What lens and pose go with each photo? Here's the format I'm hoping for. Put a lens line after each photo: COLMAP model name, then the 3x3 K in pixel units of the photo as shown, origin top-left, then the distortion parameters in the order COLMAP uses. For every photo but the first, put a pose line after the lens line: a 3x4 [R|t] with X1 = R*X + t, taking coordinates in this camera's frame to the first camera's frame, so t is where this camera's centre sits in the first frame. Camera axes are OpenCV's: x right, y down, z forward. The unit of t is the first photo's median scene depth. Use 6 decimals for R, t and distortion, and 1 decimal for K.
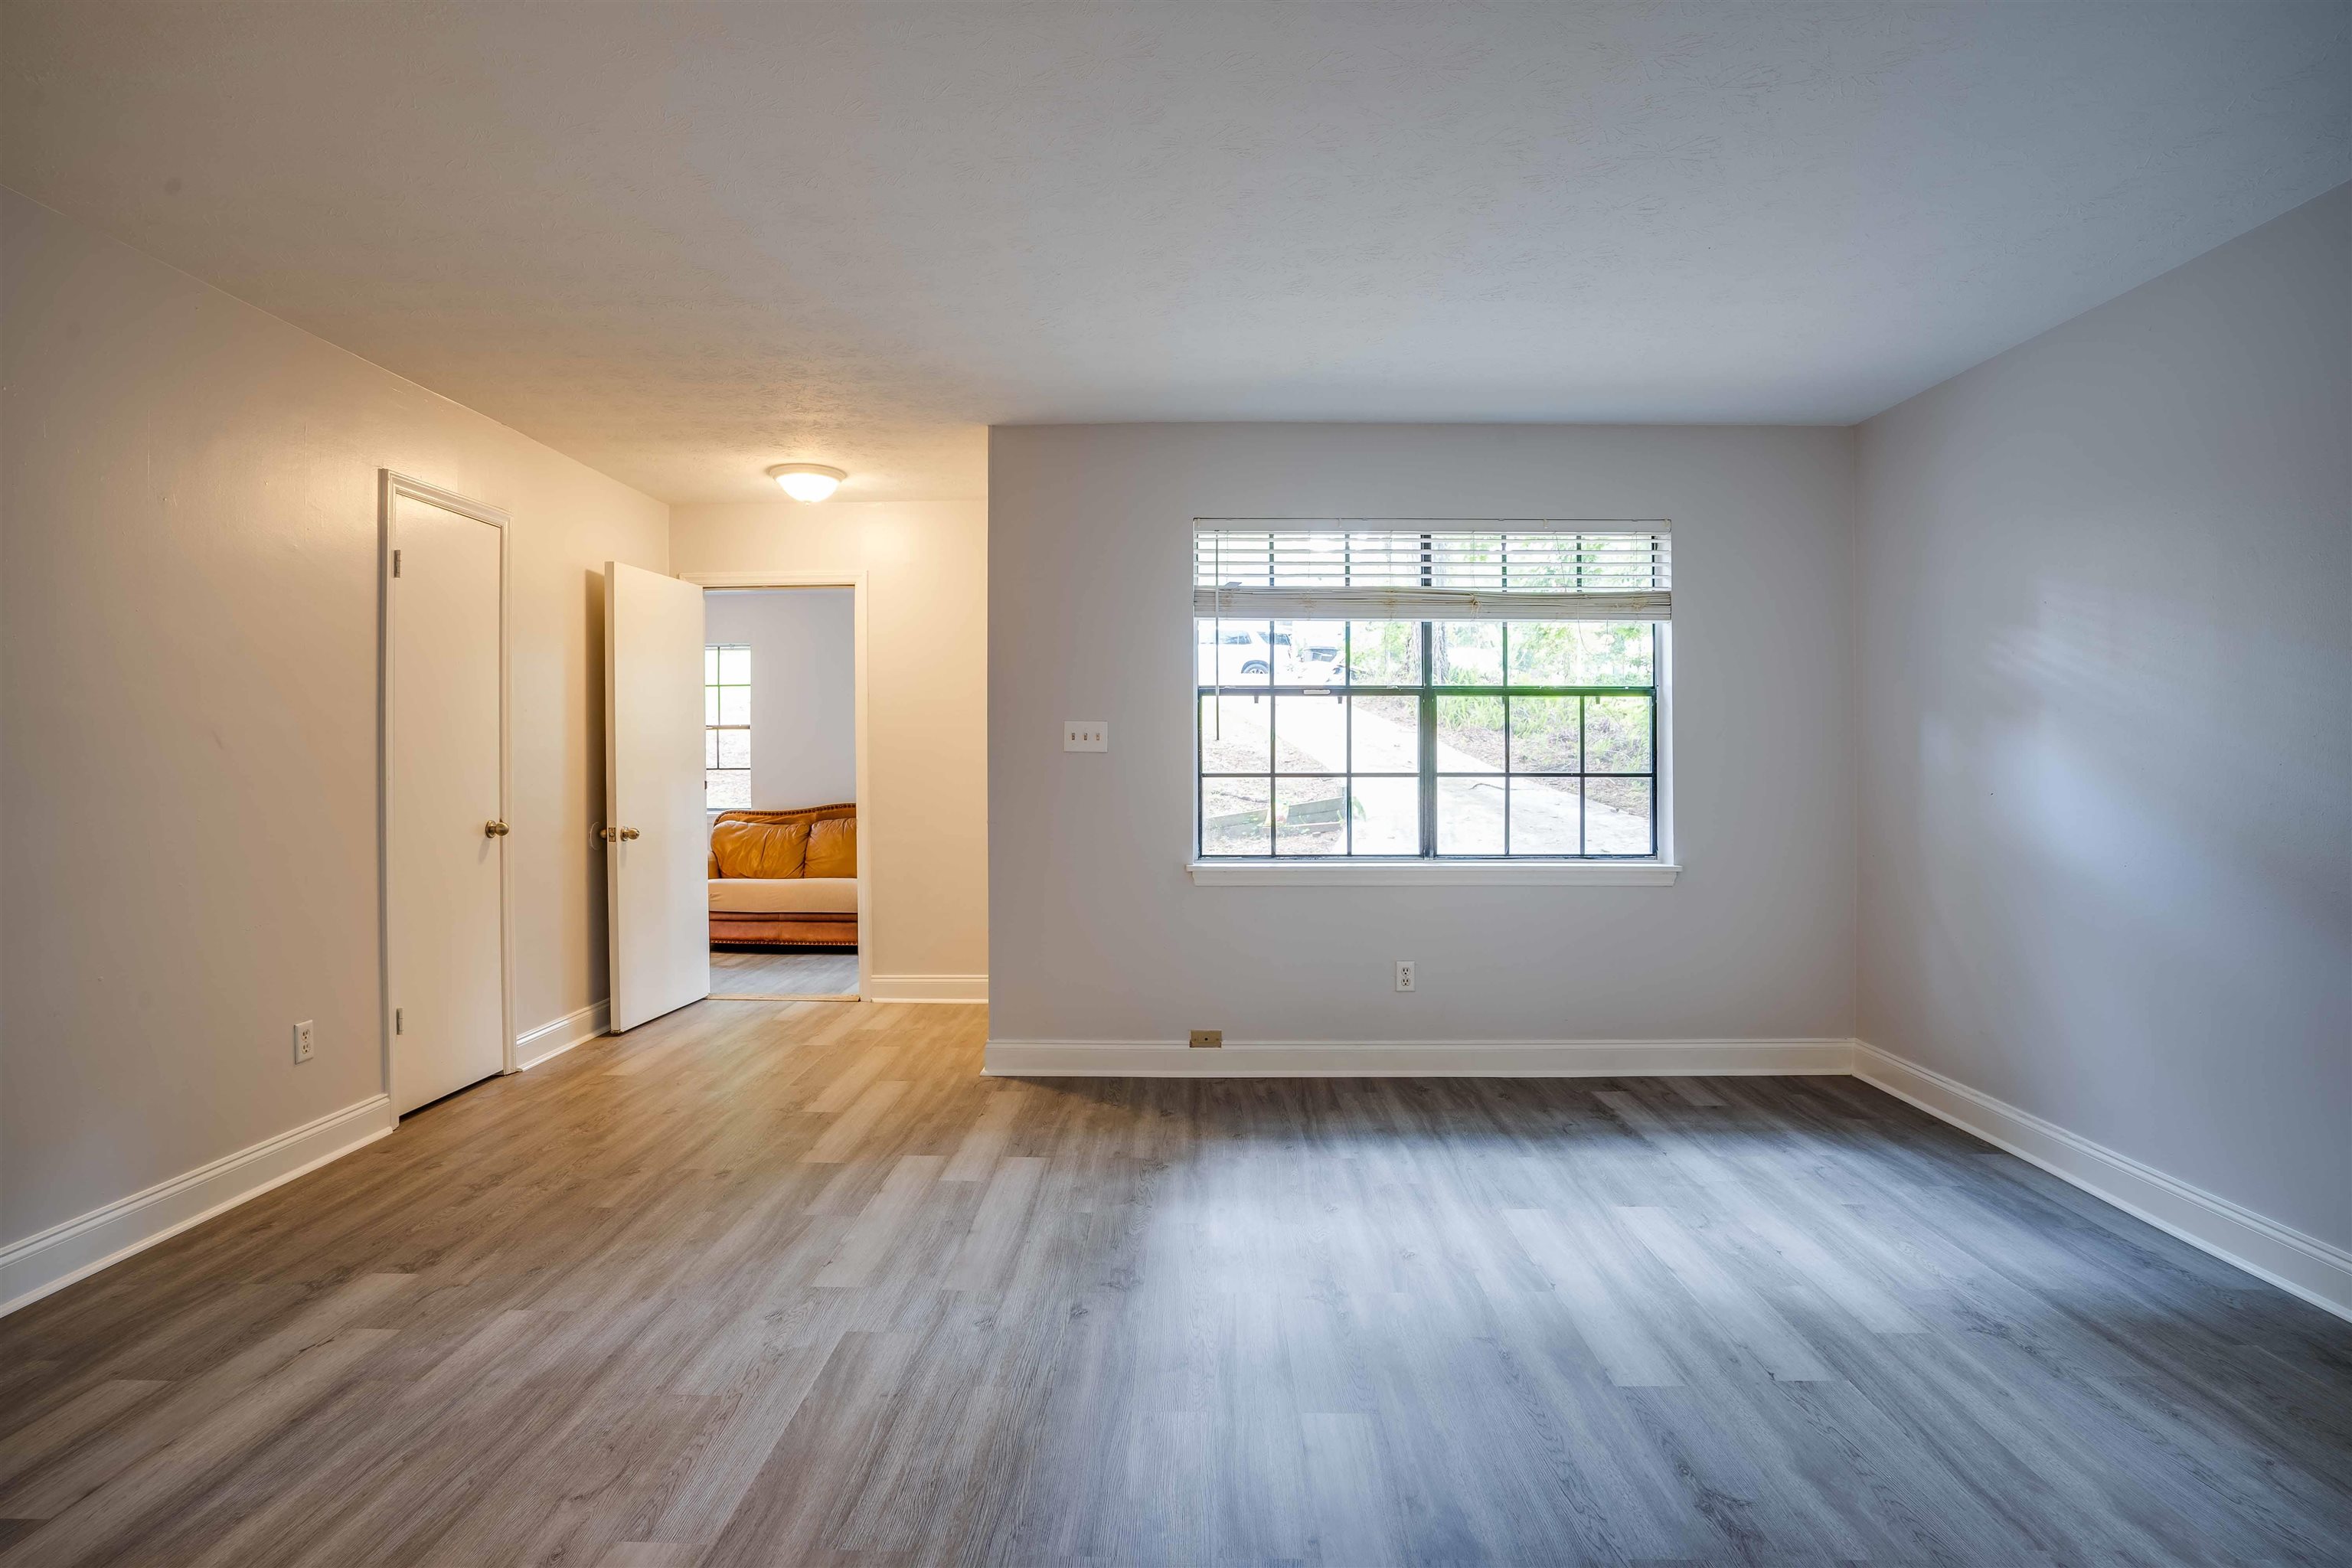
lens RADIAL K [[1232.1, 0, 1159.0], [0, 1232.1, 744.2], [0, 0, 1]] dist [-0.061118, 0.022132]
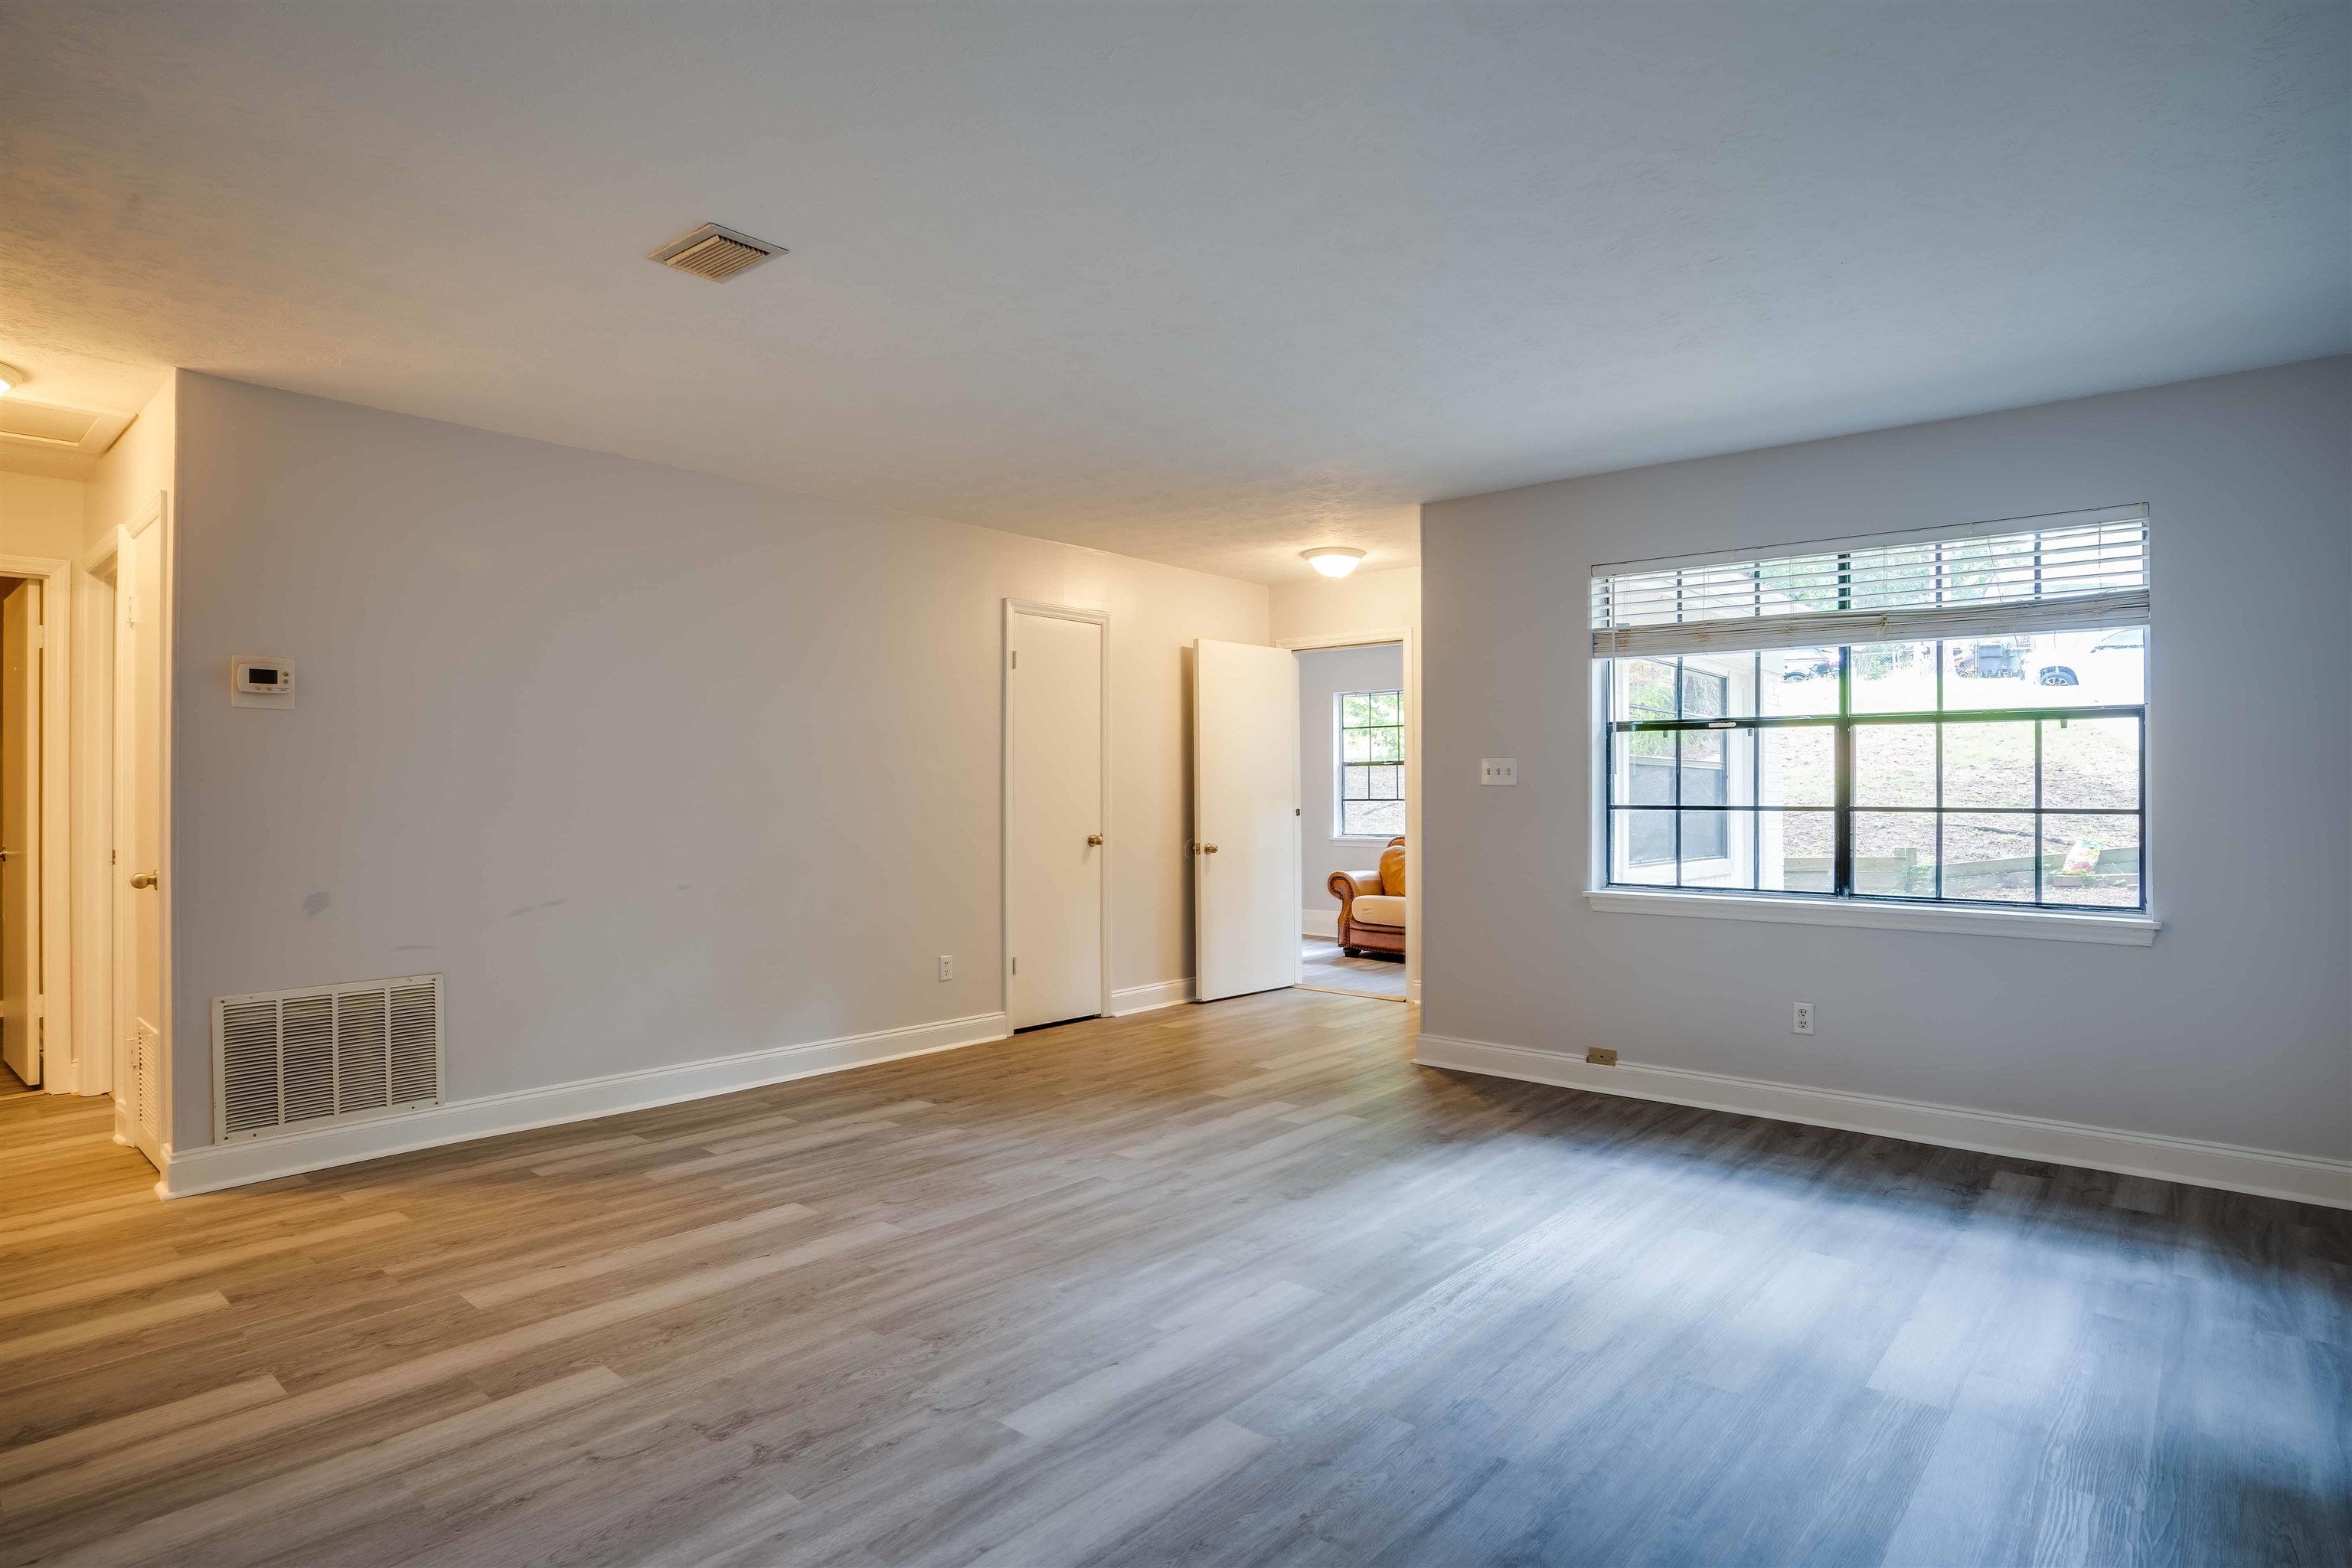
lens RADIAL K [[1232.1, 0, 1126.4], [0, 1232.1, 786.6], [0, 0, 1]] dist [-0.061118, 0.022132]
pose [[0.756705, -0.001999, -0.653753, 0.521617], [0.007422, 0.999957, 0.005532, -0.002360], [0.653714, -0.009038, 0.756687, -0.078743]]
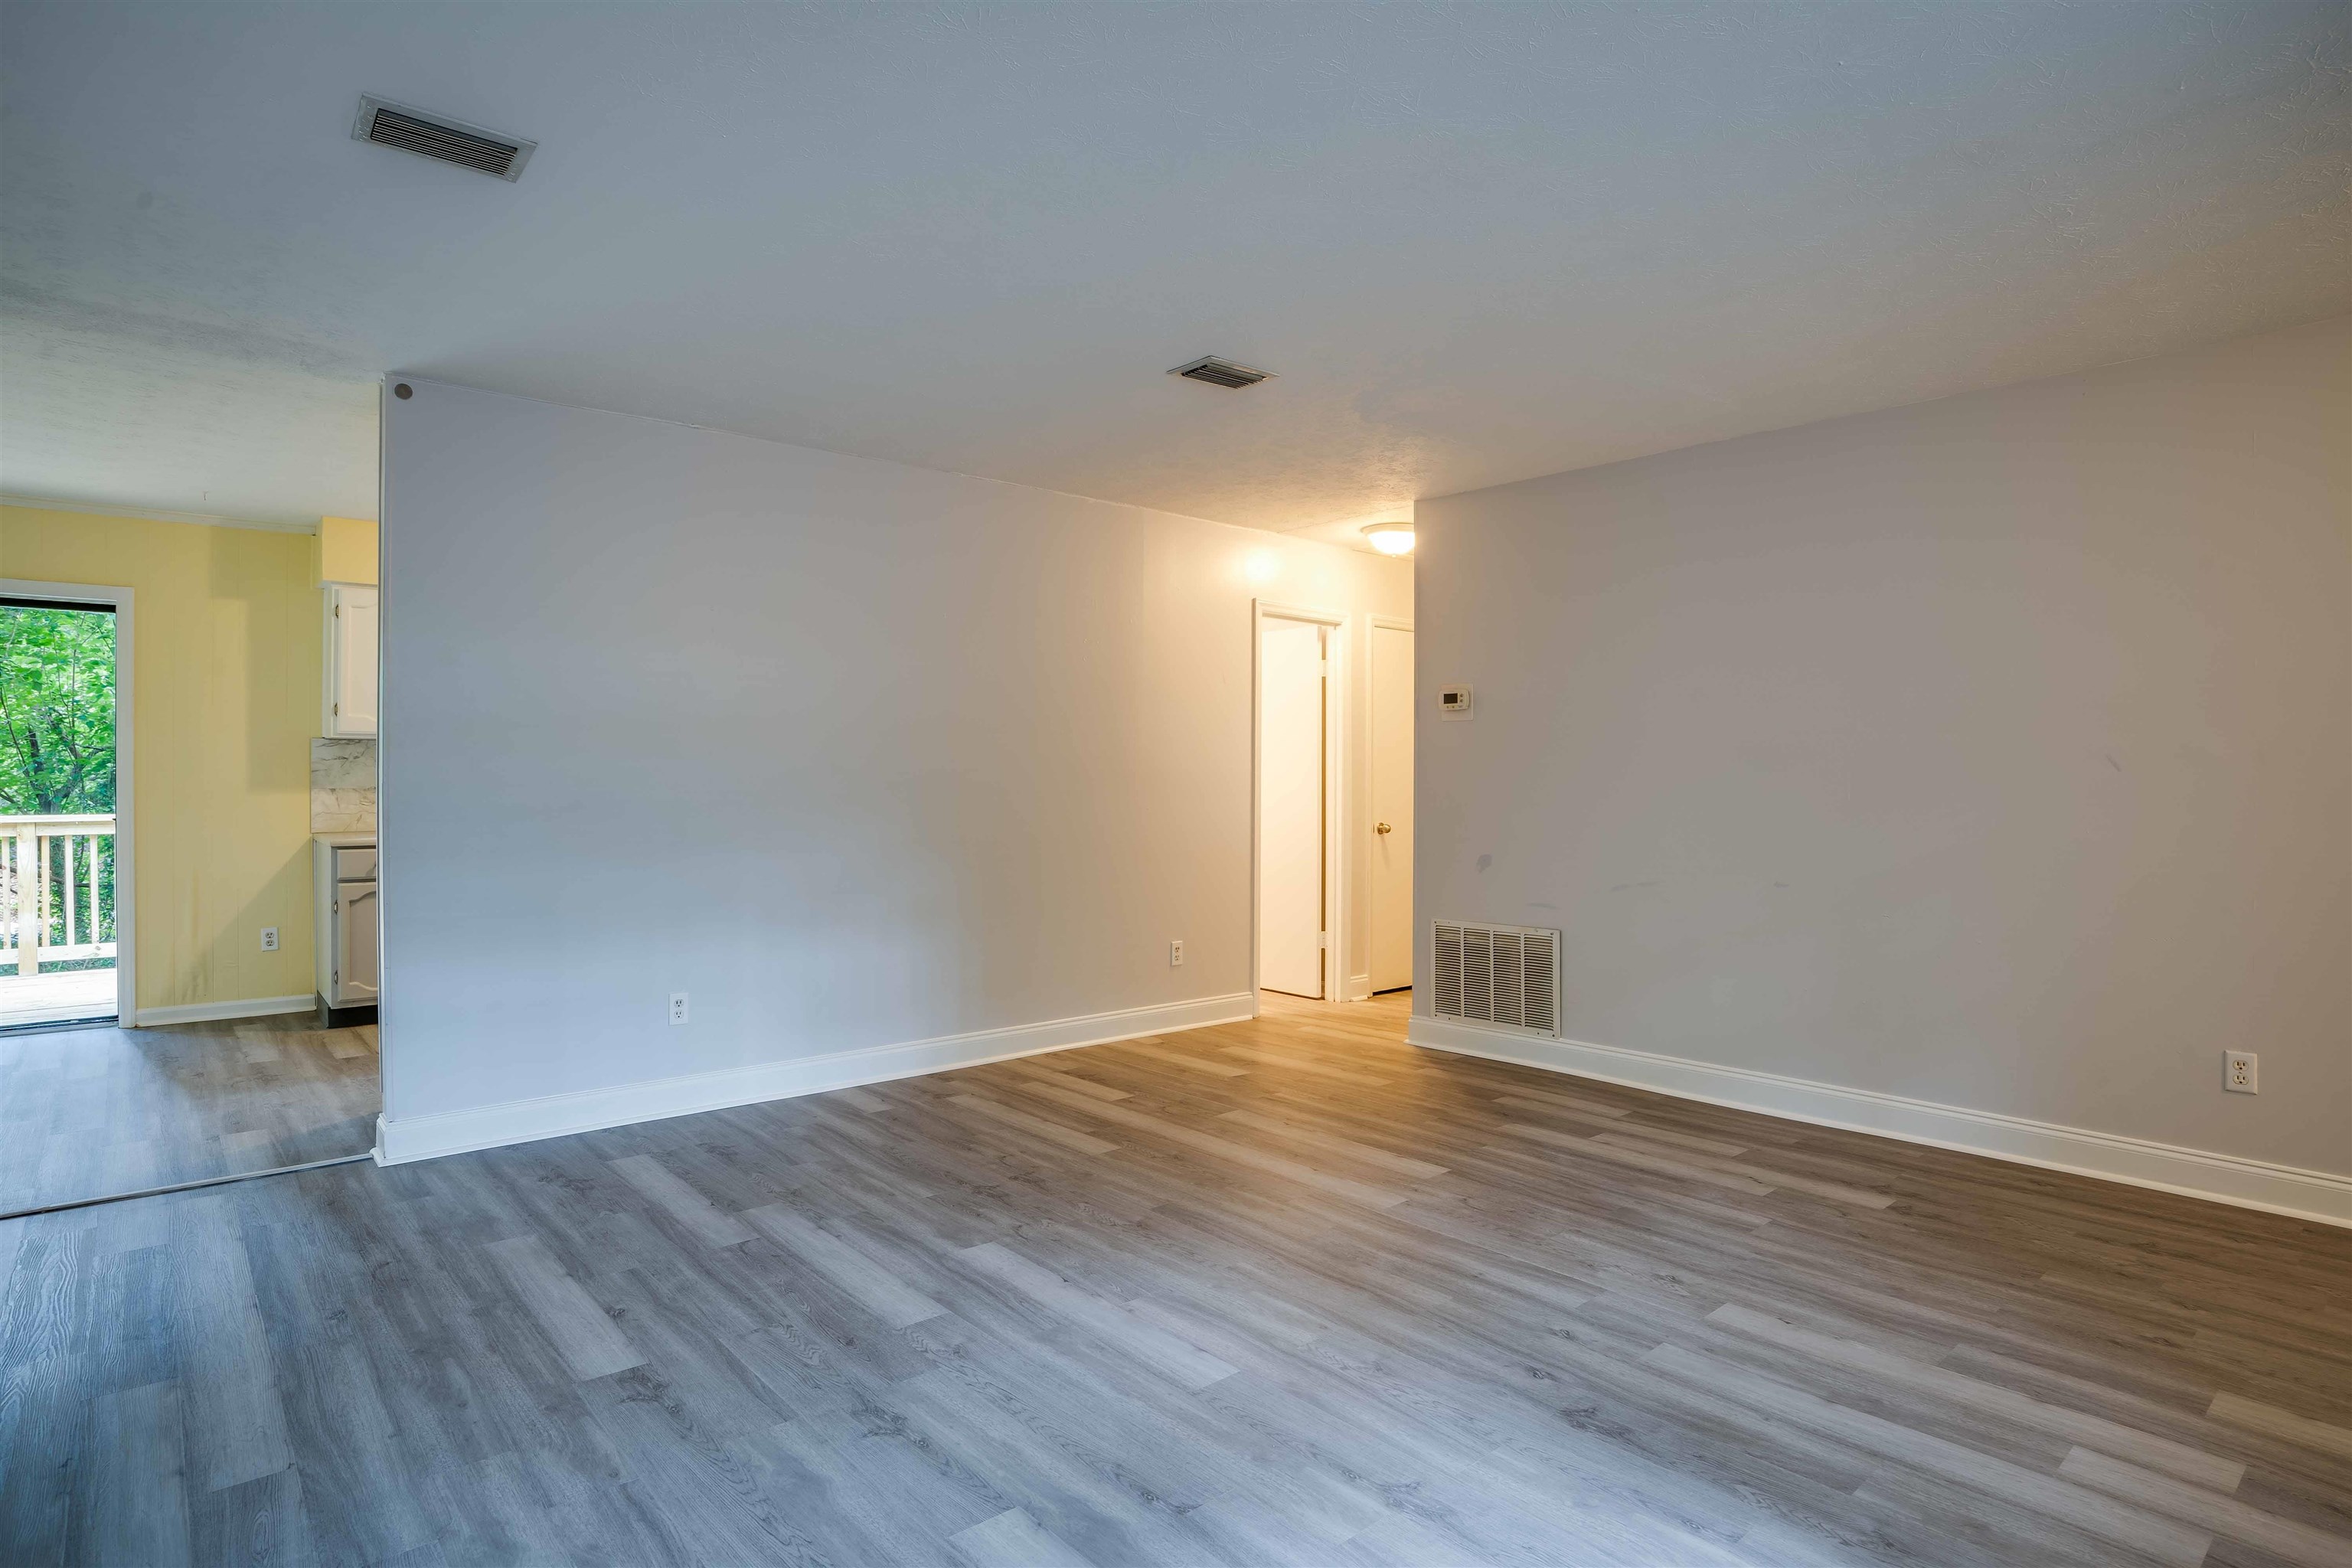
lens RADIAL K [[1232.1, 0, 1195.9], [0, 1232.1, 778.3], [0, 0, 1]] dist [-0.061118, 0.022132]
pose [[-0.720713, 0.001149, -0.693232, 0.554179], [0.006709, 0.999963, -0.005318, 0.006566], [0.693201, -0.008484, -0.720695, 1.070029]]
